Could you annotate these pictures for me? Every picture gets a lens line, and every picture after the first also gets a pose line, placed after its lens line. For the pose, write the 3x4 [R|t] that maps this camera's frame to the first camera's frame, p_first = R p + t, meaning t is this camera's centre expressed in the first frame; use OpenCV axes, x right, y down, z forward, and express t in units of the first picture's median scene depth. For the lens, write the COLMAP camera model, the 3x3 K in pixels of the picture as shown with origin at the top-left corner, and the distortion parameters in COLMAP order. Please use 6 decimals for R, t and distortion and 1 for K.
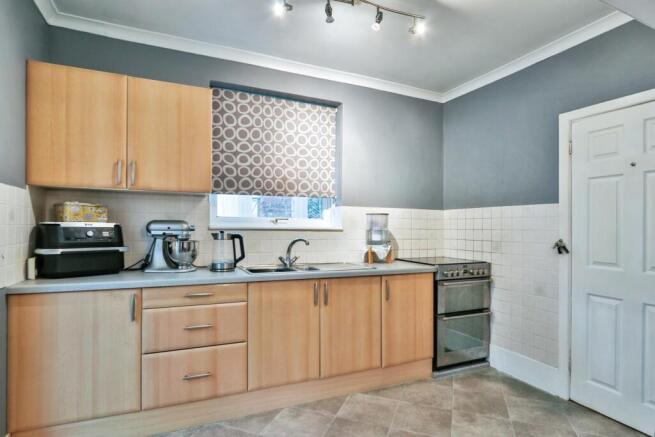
lens RADIAL K [[365.9, 0, 334.7], [0, 365.9, 225.5], [0, 0, 1]] dist [-0.002148, -0.000080]
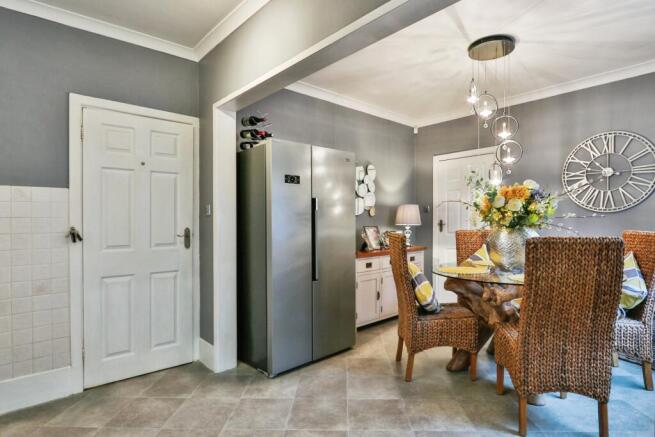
lens RADIAL K [[365.9, 0, 334.7], [0, 365.9, 225.5], [0, 0, 1]] dist [-0.002148, -0.000080]
pose [[-0.303244, -0.023530, 0.952622, -0.490179], [0.003731, 0.999658, 0.025880, 0.012116], [-0.952905, 0.011402, -0.303053, 0.652557]]
